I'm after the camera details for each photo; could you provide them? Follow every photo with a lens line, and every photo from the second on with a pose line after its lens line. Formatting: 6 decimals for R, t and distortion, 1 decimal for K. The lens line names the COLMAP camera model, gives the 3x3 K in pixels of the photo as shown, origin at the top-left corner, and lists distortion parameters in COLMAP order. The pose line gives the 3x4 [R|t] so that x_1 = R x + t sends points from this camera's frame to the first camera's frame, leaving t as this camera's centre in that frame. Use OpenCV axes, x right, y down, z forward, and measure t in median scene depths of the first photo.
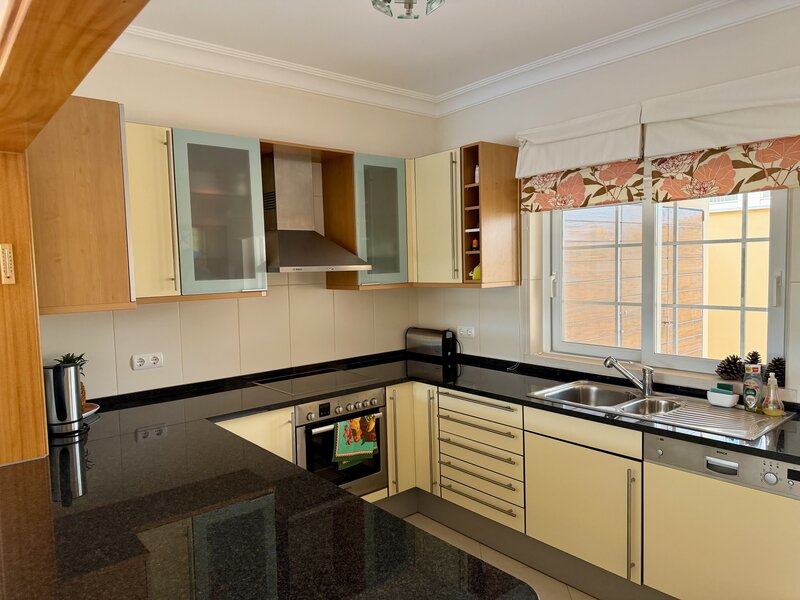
lens RADIAL K [[563.3, 0, 395.8], [0, 563.3, 303.8], [0, 0, 1]] dist [0.092979, -0.130731]
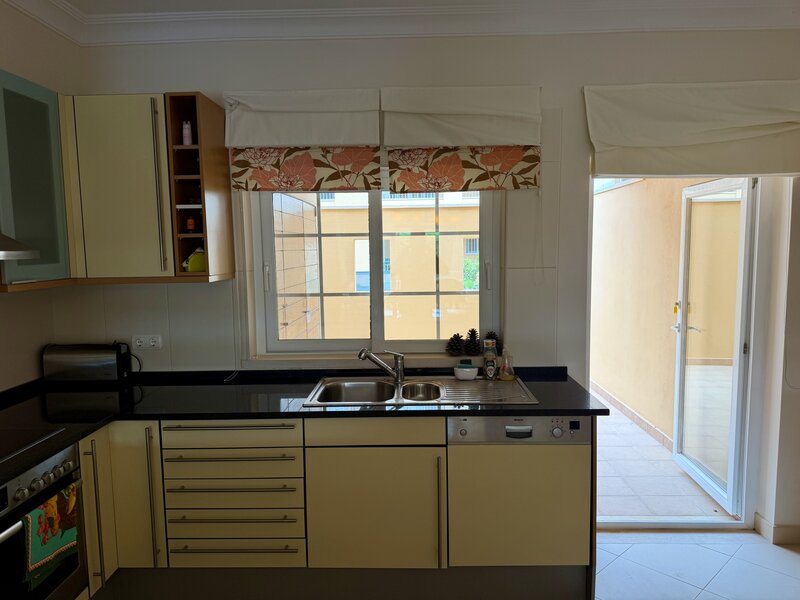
lens RADIAL K [[572.1, 0, 401.0], [0, 572.1, 303.1], [0, 0, 1]] dist [0.112619, -0.141515]
pose [[0.656320, -0.062587, 0.751883, -0.295615], [0.051129, 0.997952, 0.038439, -0.017974], [-0.752749, 0.013214, 0.658175, 0.293263]]
